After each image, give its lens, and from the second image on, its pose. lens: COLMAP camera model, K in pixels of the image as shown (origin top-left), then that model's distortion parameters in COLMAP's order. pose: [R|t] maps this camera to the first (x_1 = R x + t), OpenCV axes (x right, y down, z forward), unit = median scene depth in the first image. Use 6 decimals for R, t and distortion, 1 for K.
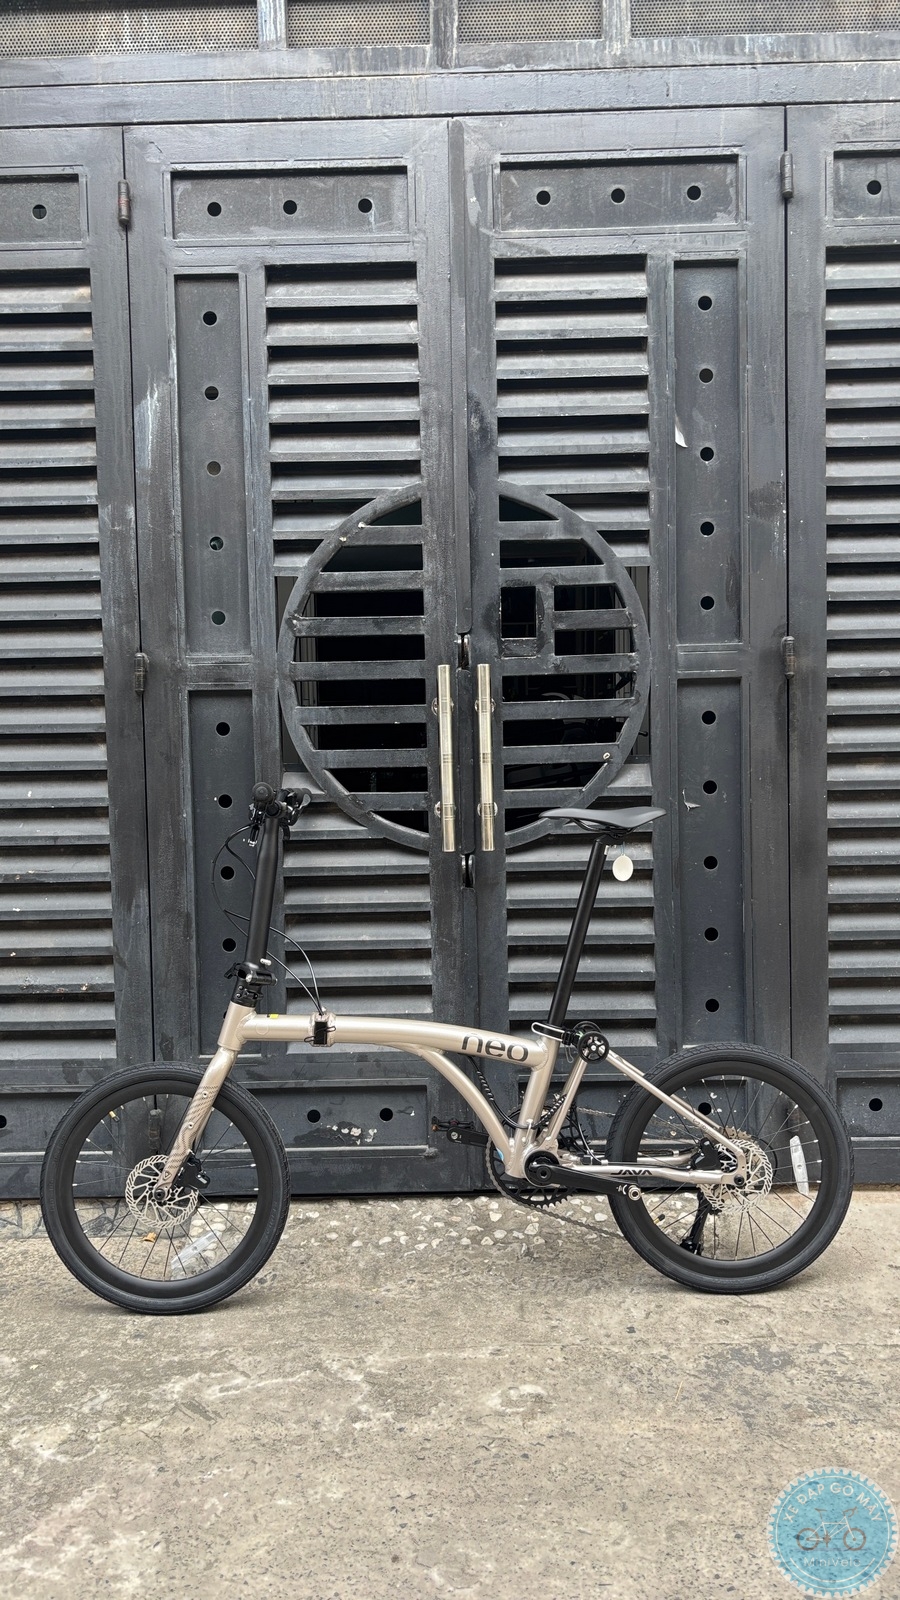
lens RADIAL K [[1263.7, 0, 454.6], [0, 1263.7, 803.7], [0, 0, 1]] dist [0.095793, -0.003947]
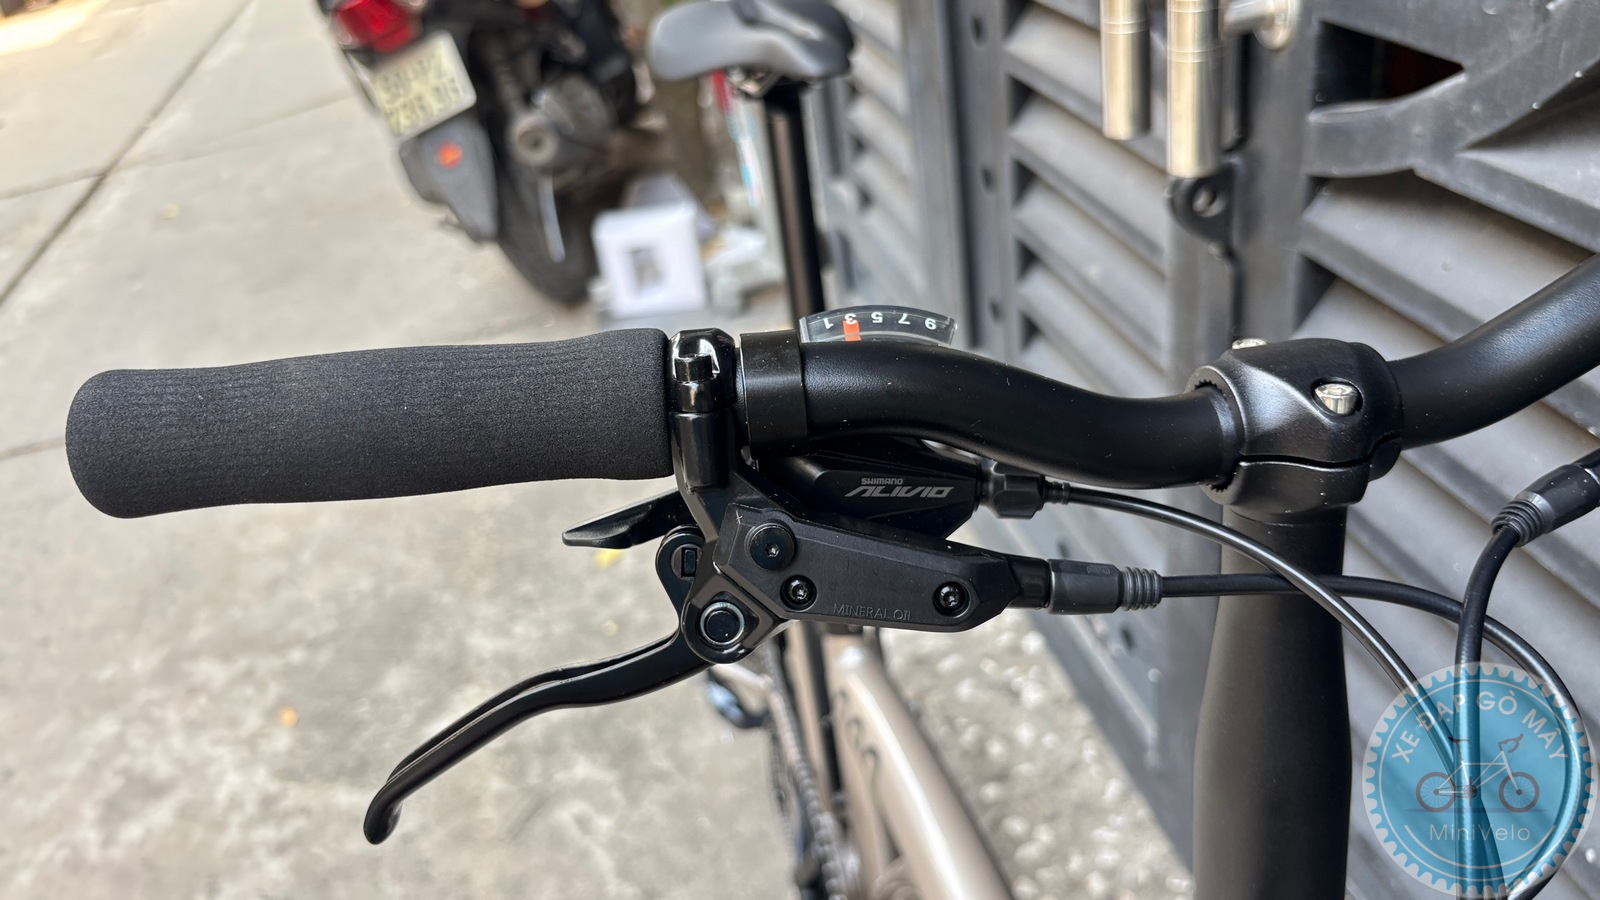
lens RADIAL K [[1246.2, 0, 807.1], [0, 1246.2, 458.3], [0, 0, 1]] dist [0.007711, -0.007881]
pose [[0.238679, 0.502522, -0.830966, 0.267584], [0.090045, 0.840557, 0.534187, -0.064599], [0.966915, -0.202323, 0.155373, 0.845426]]
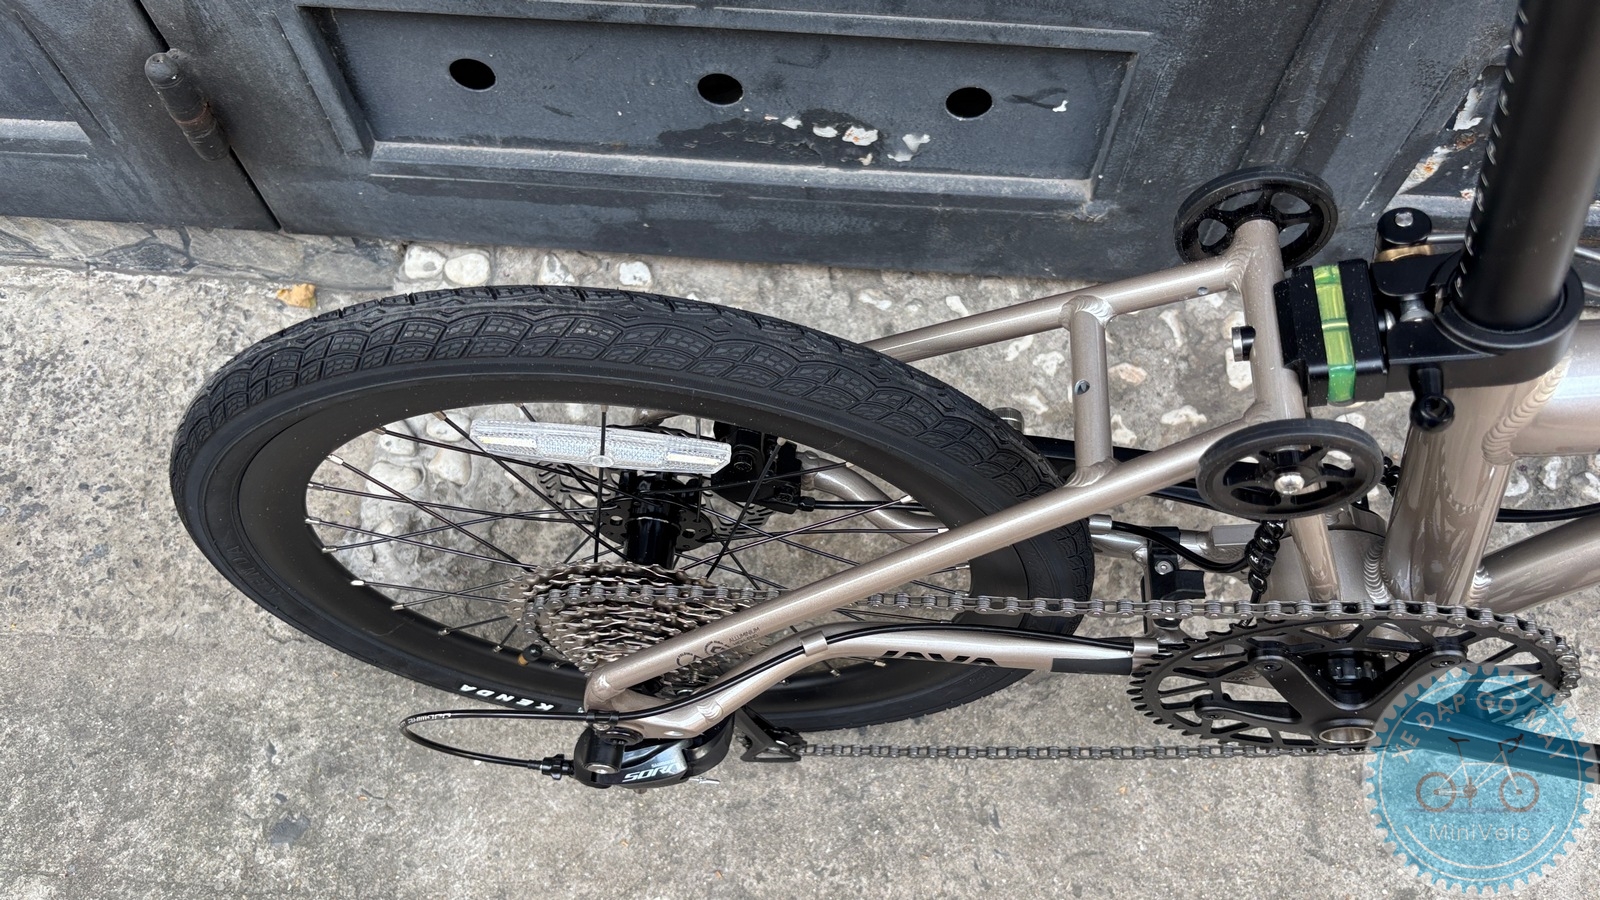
lens RADIAL K [[1233.9, 0, 806.7], [0, 1233.9, 467.9], [0, 0, 1]] dist [0.010157, -0.004994]
pose [[0.998143, 0.060900, 0.001531, -0.087670], [-0.029921, 0.468208, 0.883112, 0.036357], [0.053064, -0.881517, 0.469161, 0.807170]]
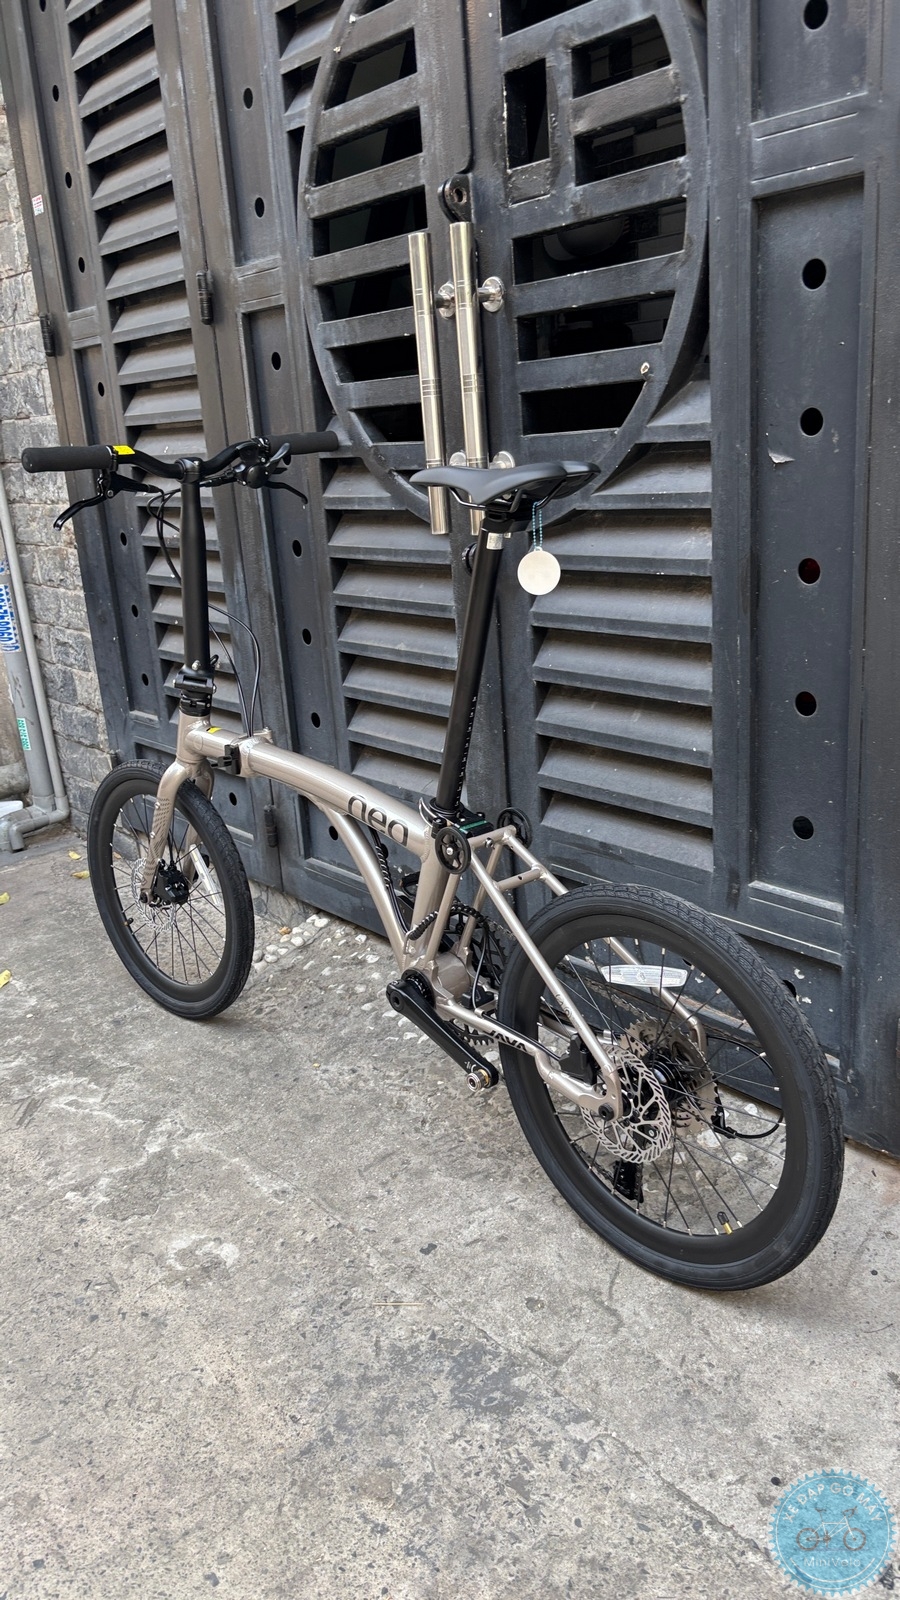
lens RADIAL K [[1215.0, 0, 440.9], [0, 1215.0, 806.3], [0, 0, 1]] dist [0.041510, -0.062491]
pose [[0.654870, 0.201743, -0.728316, 0.494950], [0.023843, 0.957716, 0.286725, -0.009136], [0.755365, -0.205133, 0.622370, 0.551383]]
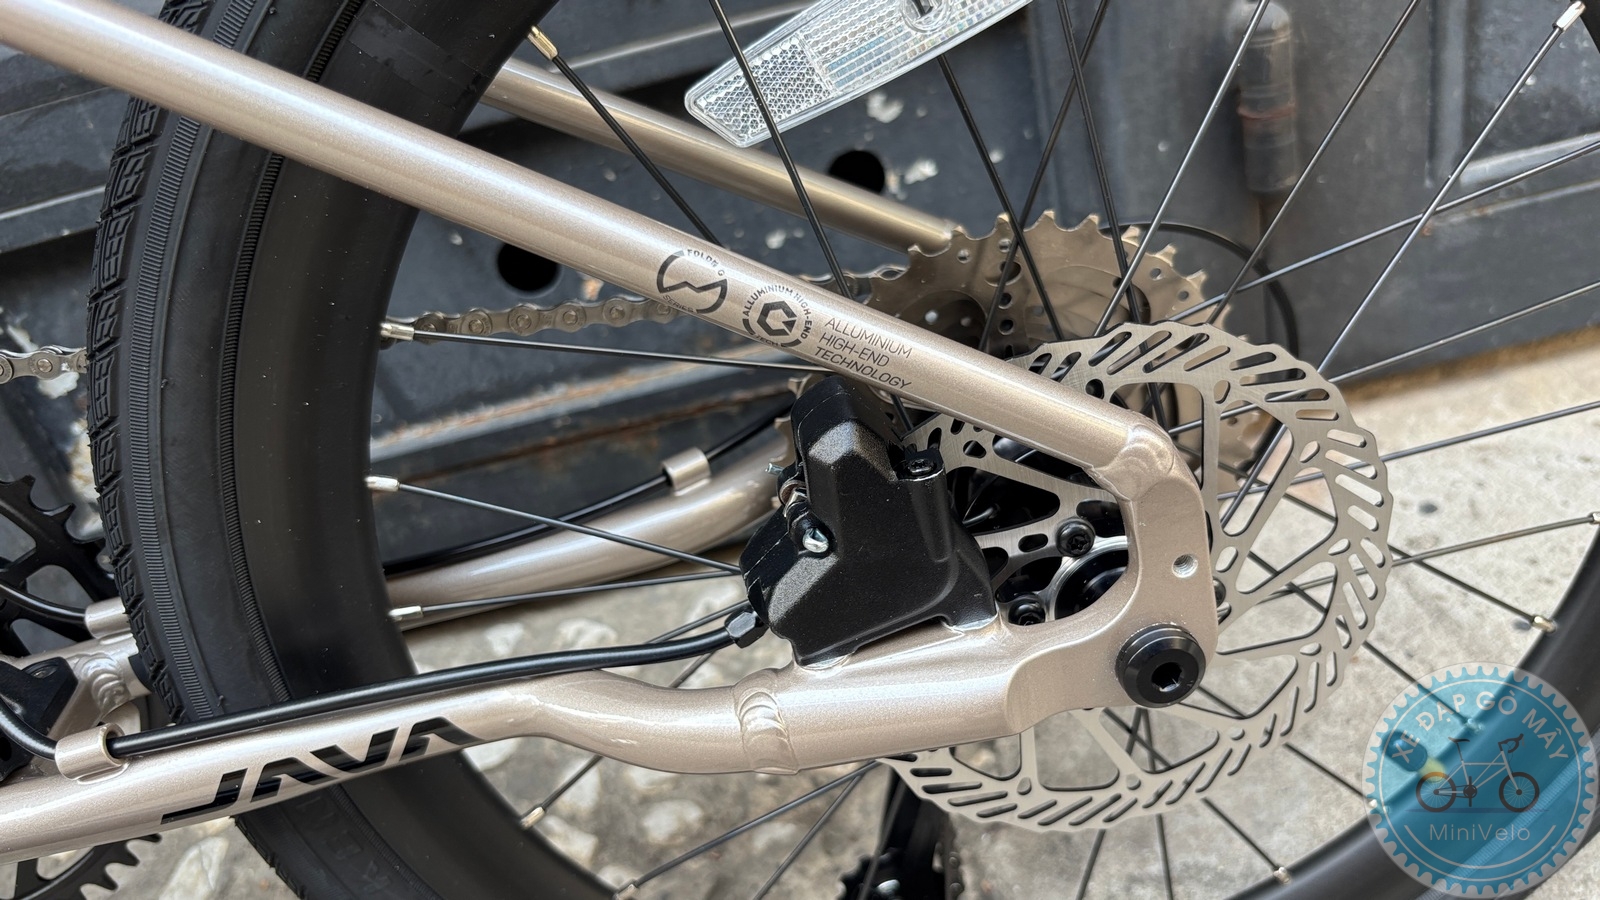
lens RADIAL K [[1260.8, 0, 799.6], [0, 1260.8, 452.2], [0, 0, 1]] dist [0.003291, -0.000193]
pose [[0.972496, -0.232917, -0.001282, 0.179393], [0.210361, 0.875929, 0.434163, 0.189170], [-0.100001, -0.422491, 0.900834, 0.804870]]
